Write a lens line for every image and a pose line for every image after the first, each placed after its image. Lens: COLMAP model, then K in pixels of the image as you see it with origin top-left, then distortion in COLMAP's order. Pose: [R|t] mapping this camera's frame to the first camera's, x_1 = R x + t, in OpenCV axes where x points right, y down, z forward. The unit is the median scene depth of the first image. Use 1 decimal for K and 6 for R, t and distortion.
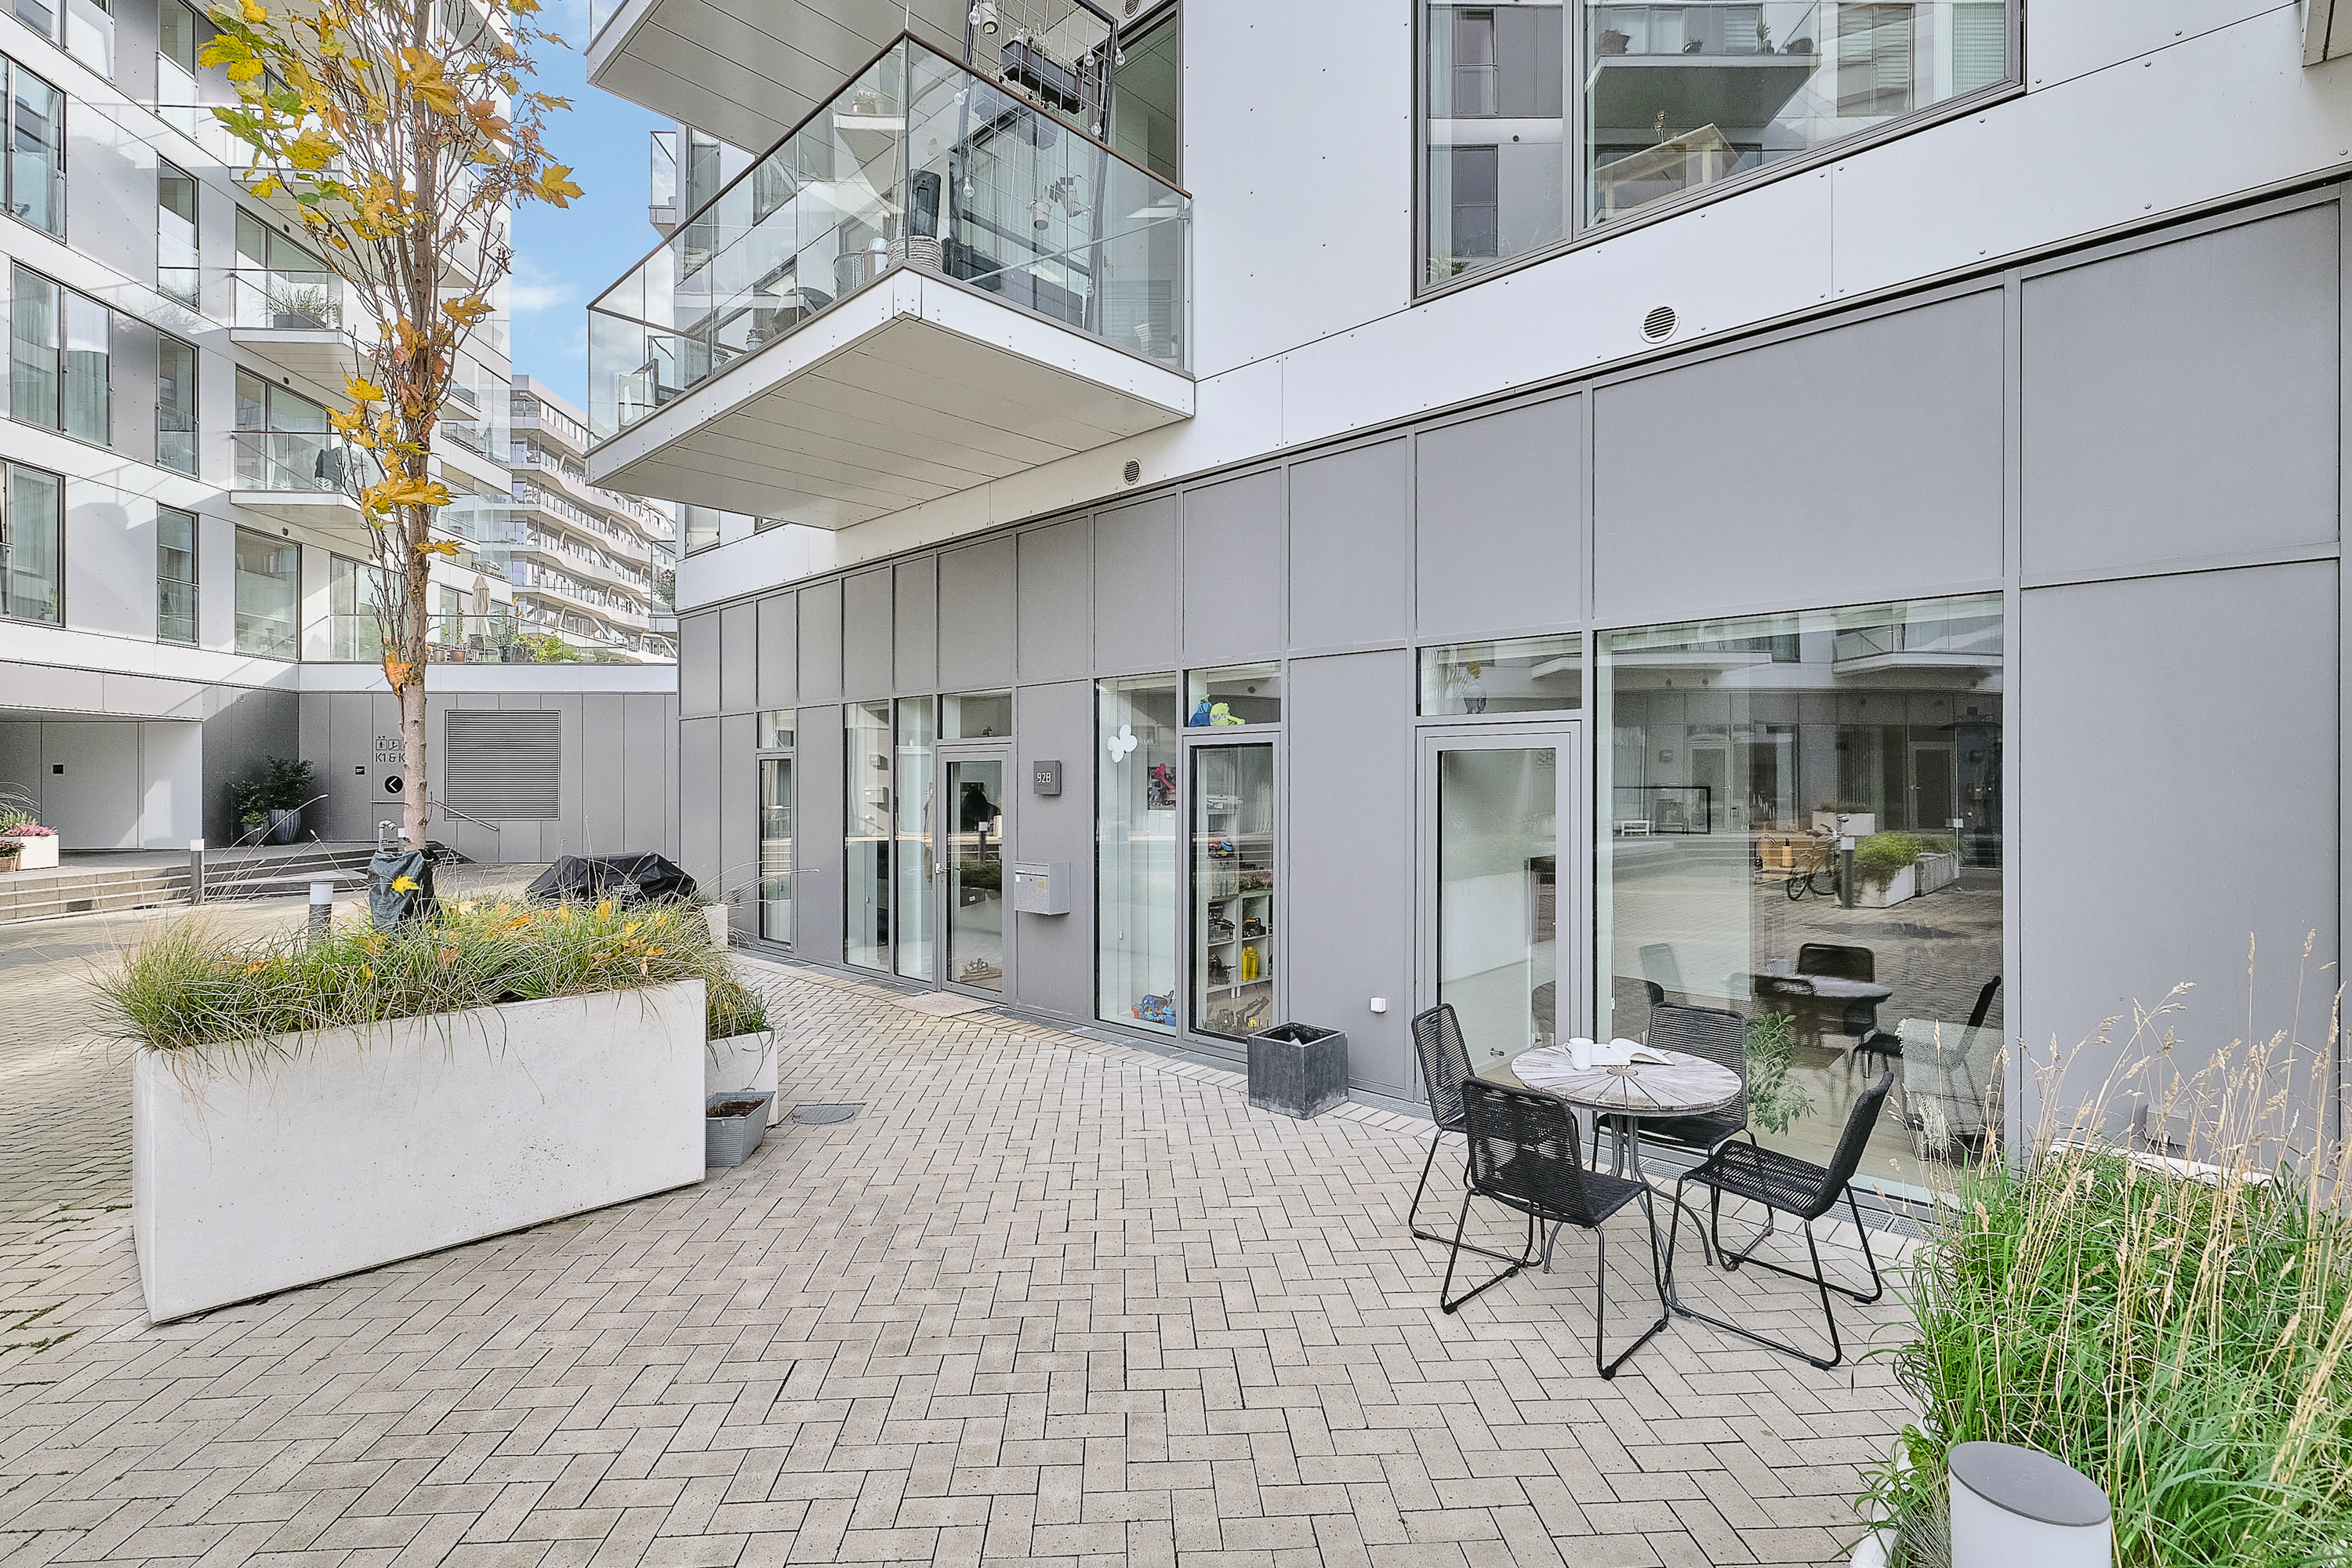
lens RADIAL K [[1116.8, 0, 1170.2], [0, 1116.8, 778.4], [0, 0, 1]] dist [0.010890, -0.000055]
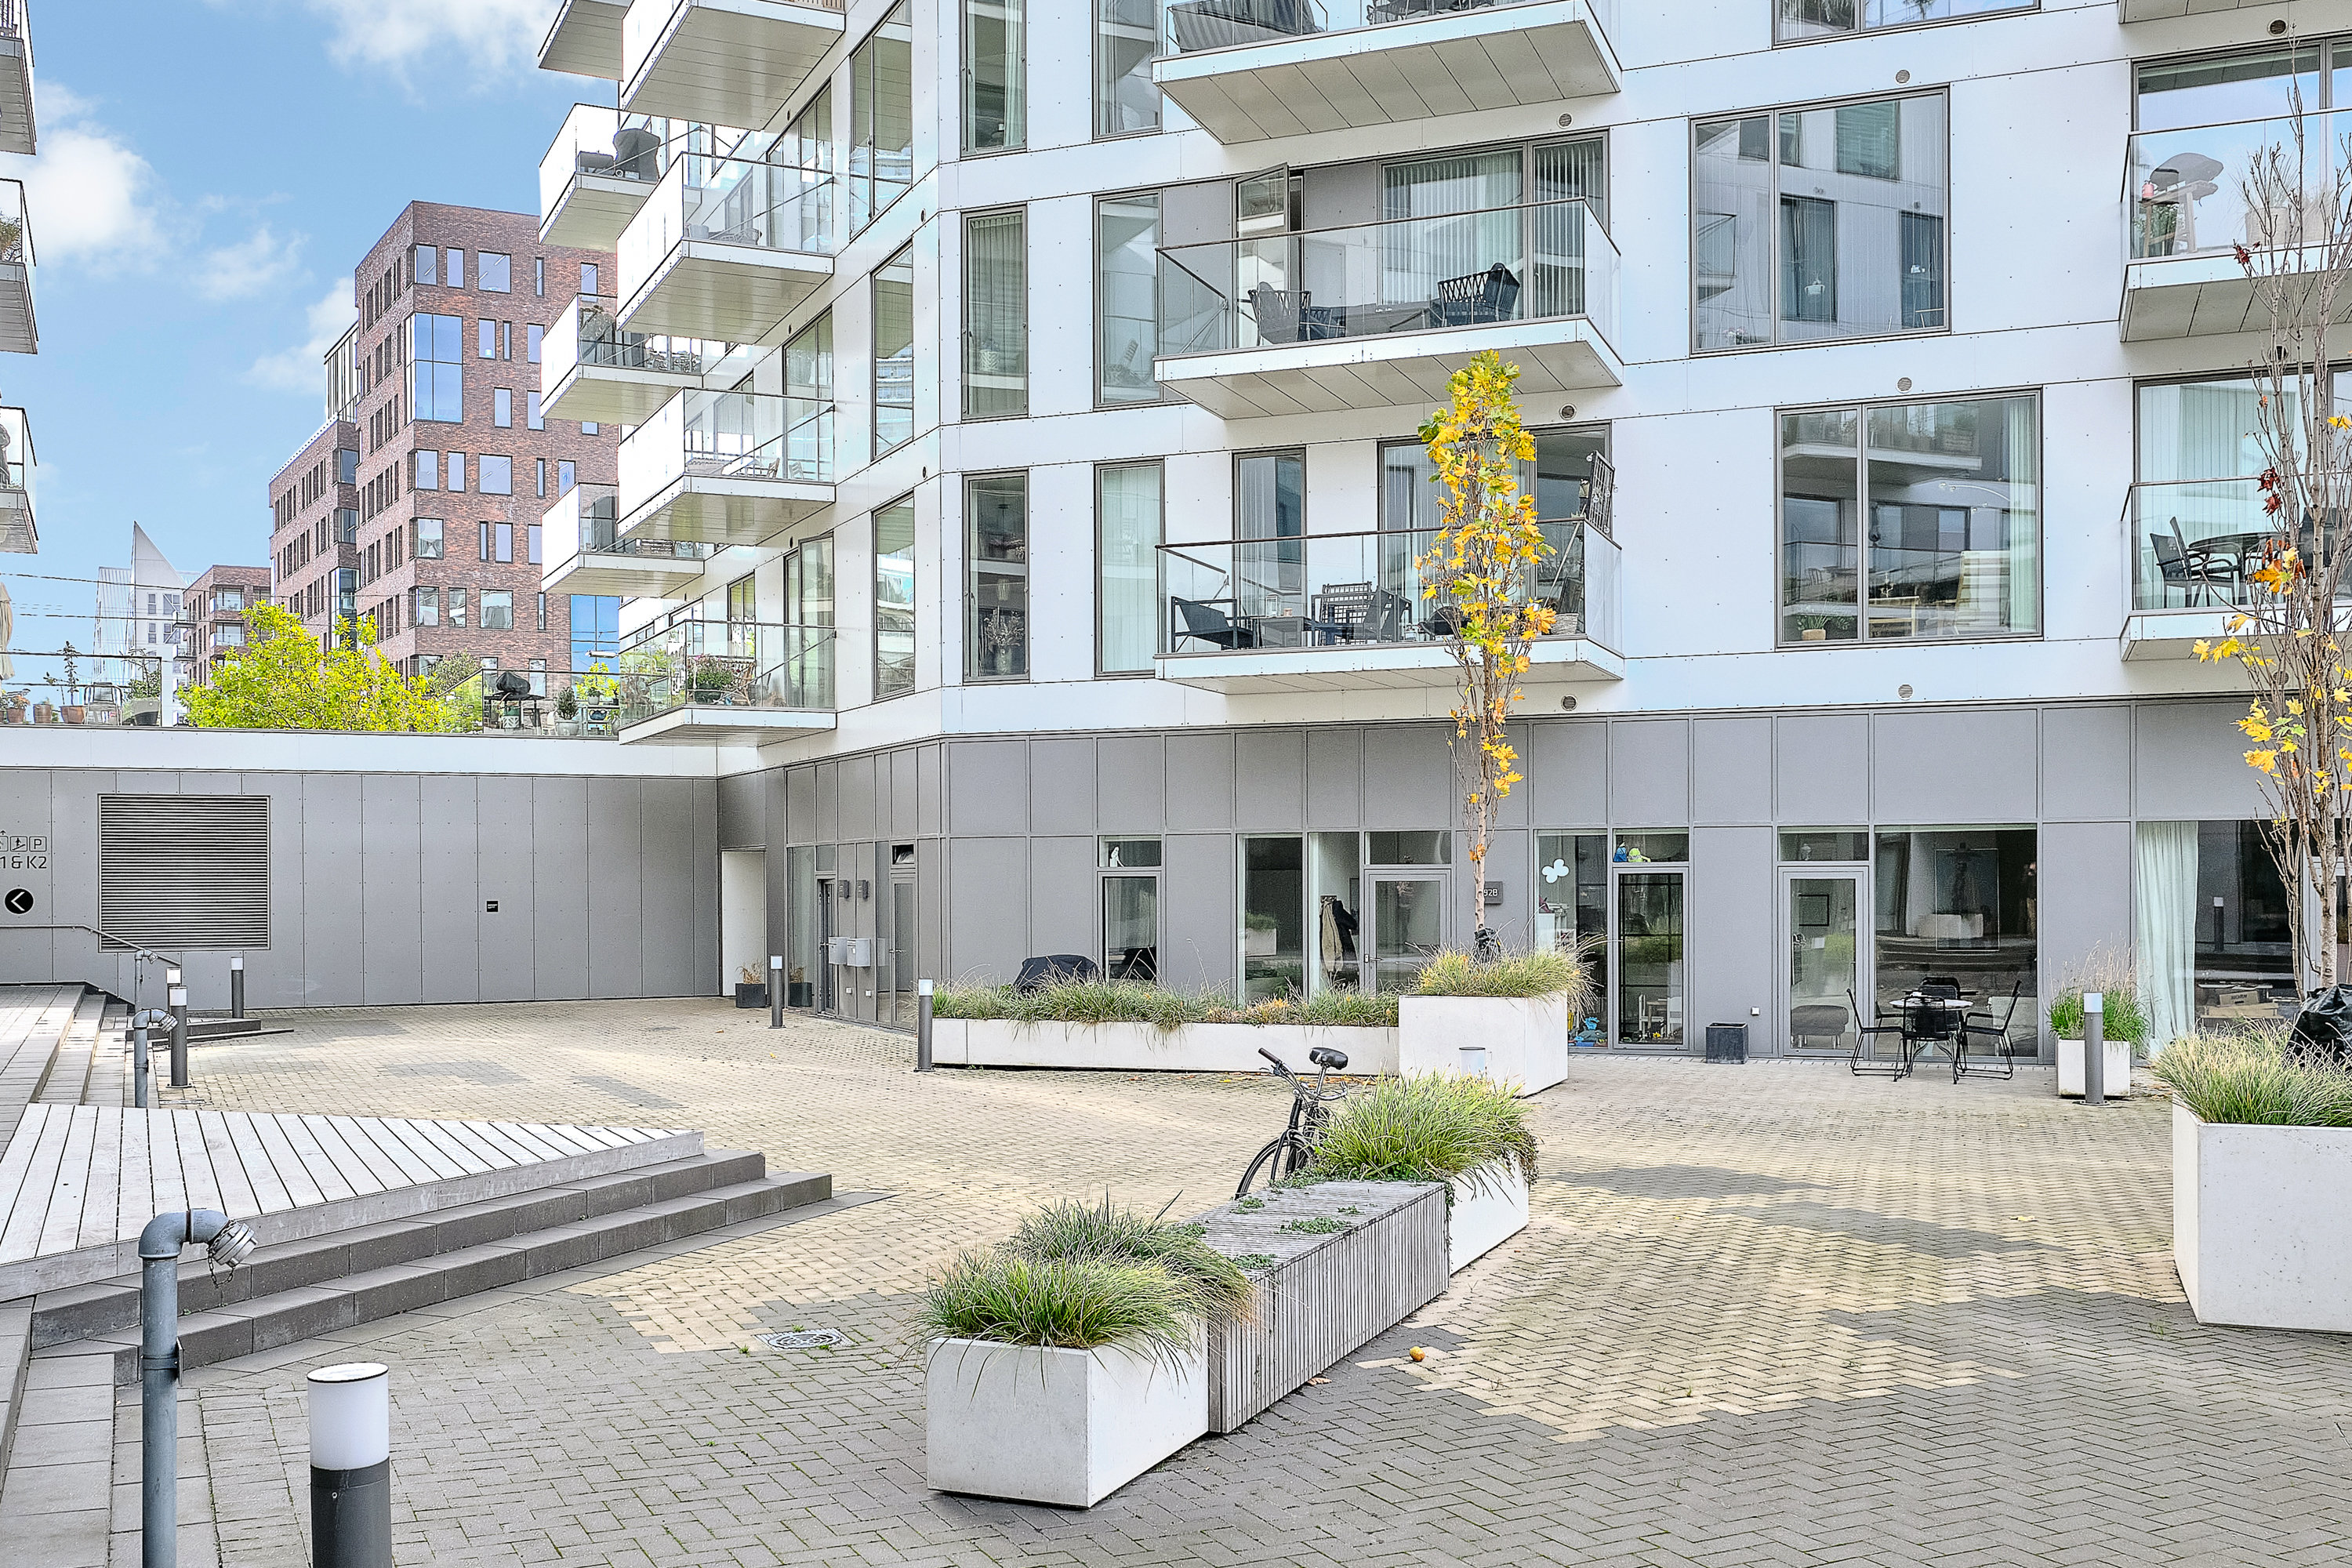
lens RADIAL K [[2162.4, 0, 1175.7], [0, 2162.4, 884.8], [0, 0, 1]] dist [-0.001606, 0.007016]
pose [[0.917688, -0.004432, 0.397277, -1.986371], [0.002879, 0.999986, 0.004504, -0.030750], [-0.397292, -0.002990, 0.917688, -1.811803]]
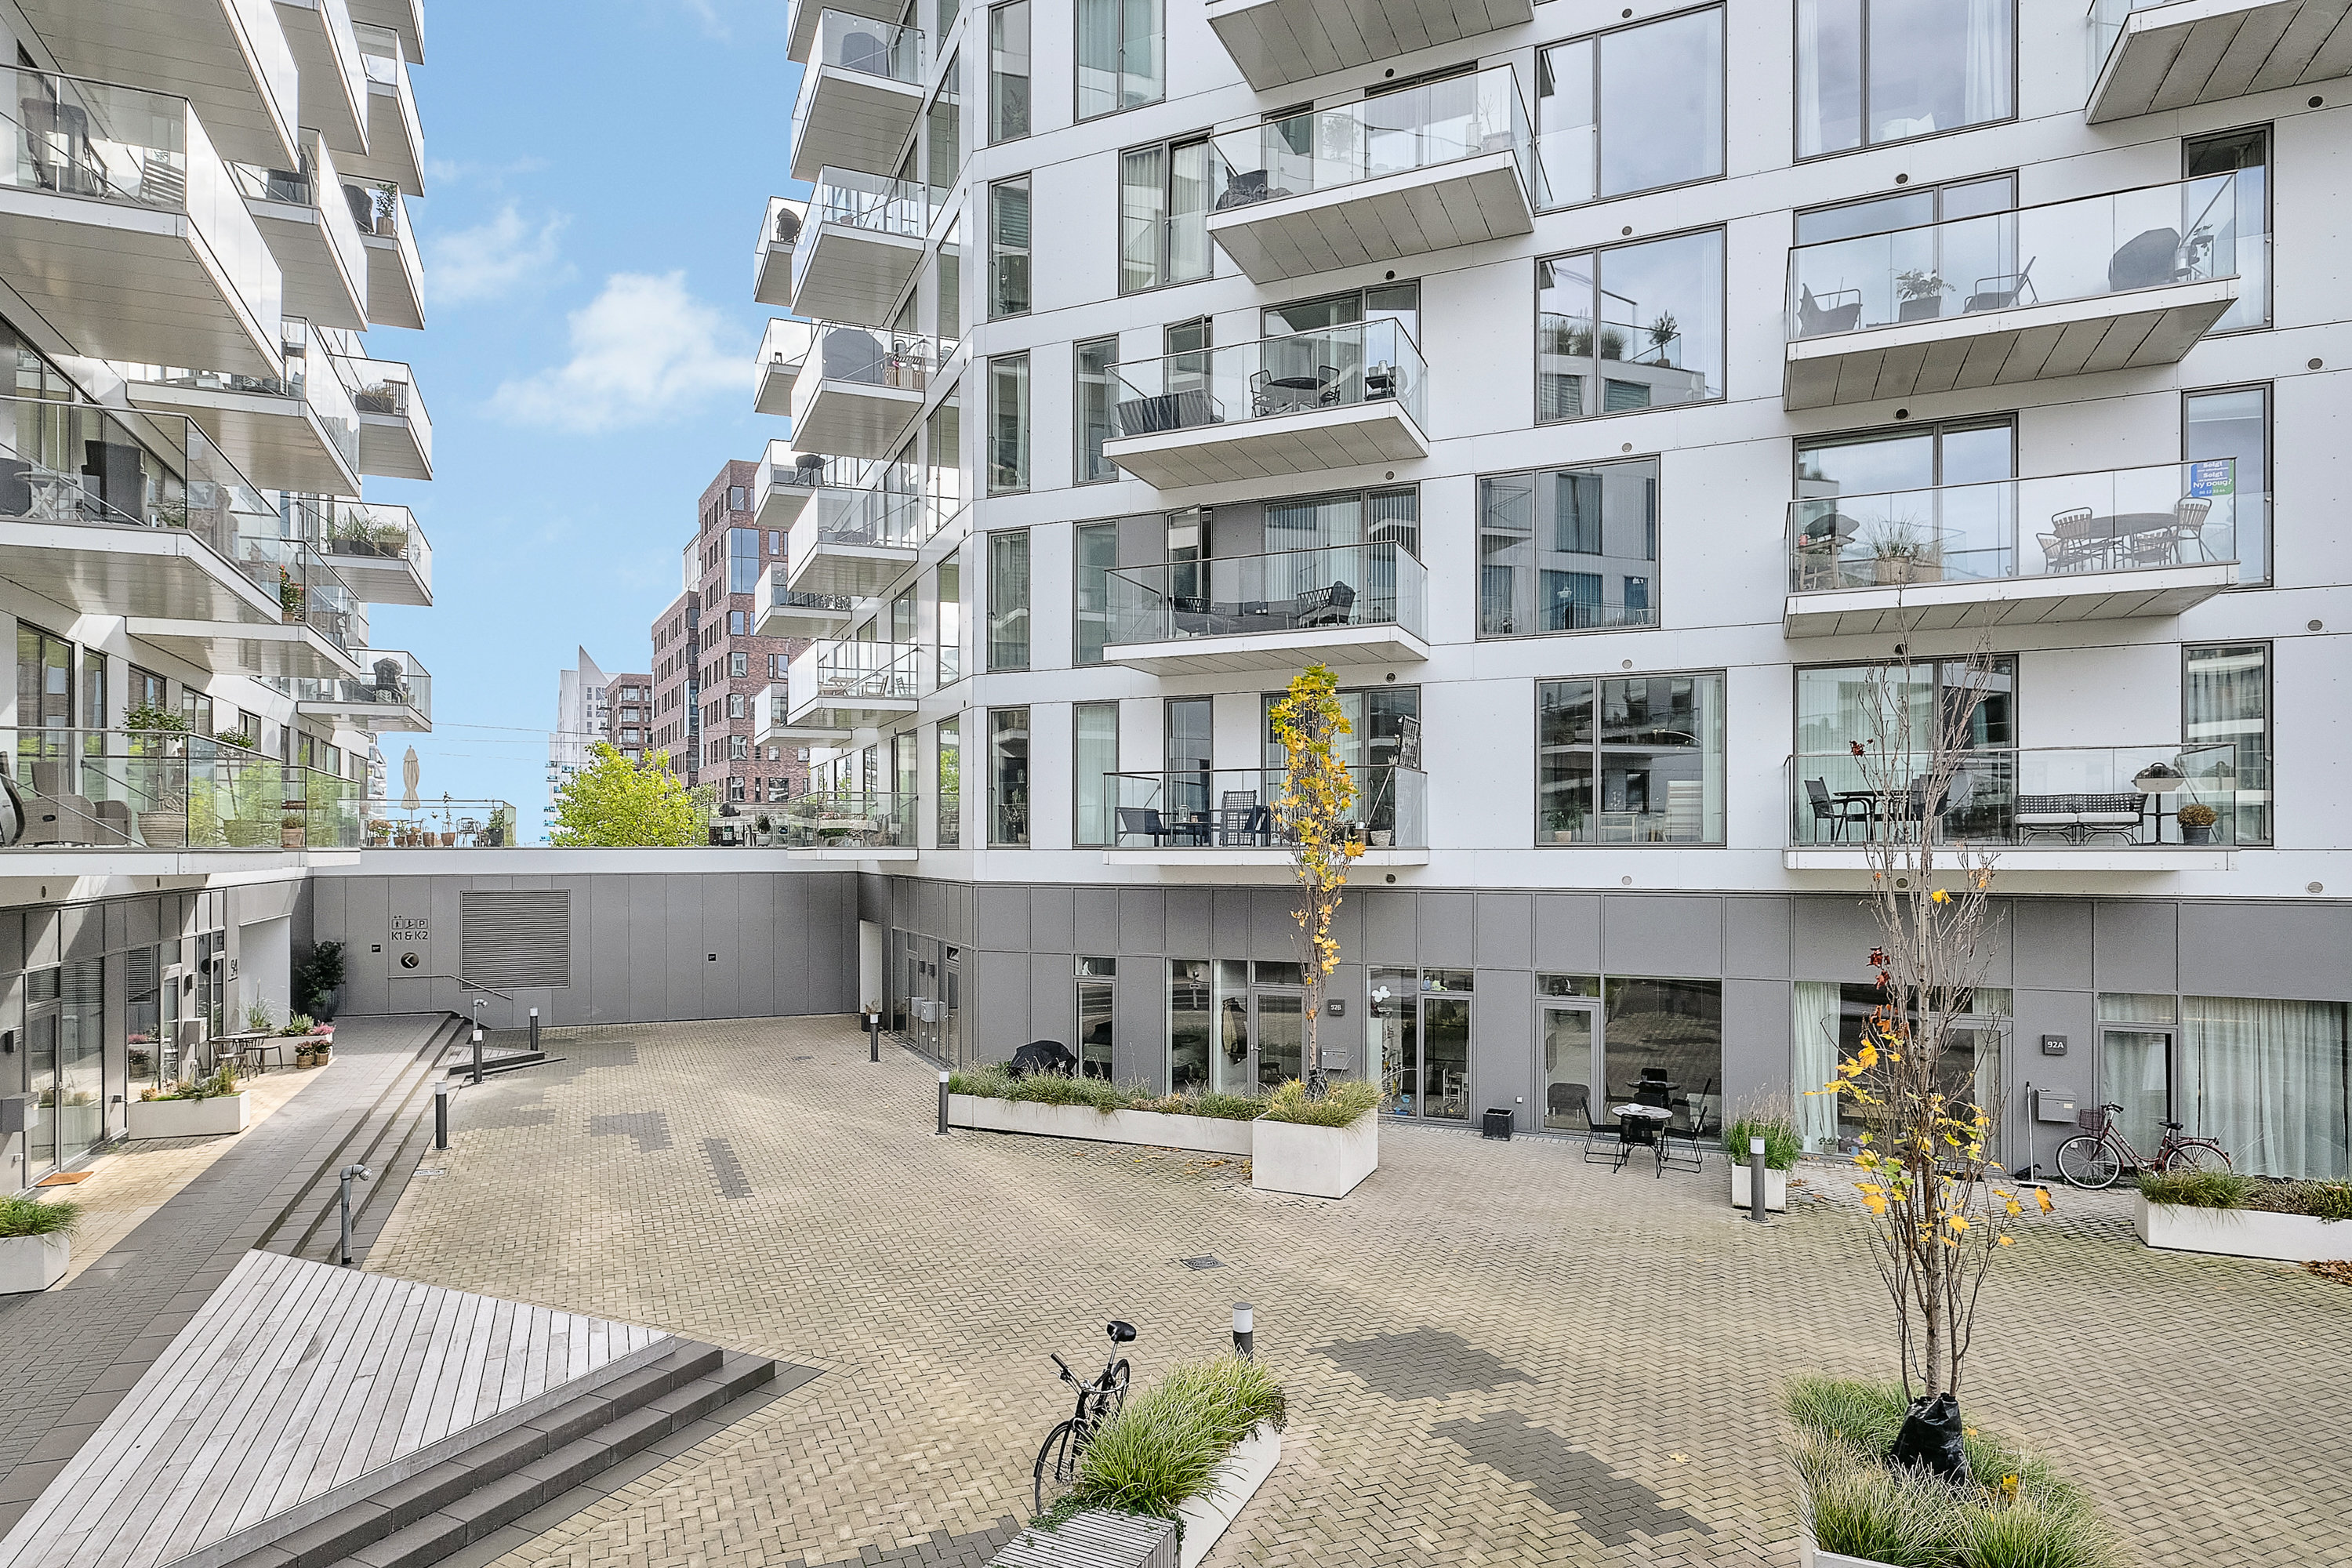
lens RADIAL K [[1314.8, 0, 1115.6], [0, 1314.8, 848.6], [0, 0, 1]] dist [0.004416, 0.000701]
pose [[0.943077, 0.000974, 0.332573, -1.646704], [-0.001826, 0.999996, 0.002249, -0.378375], [-0.332570, -0.002728, 0.943075, -1.546139]]
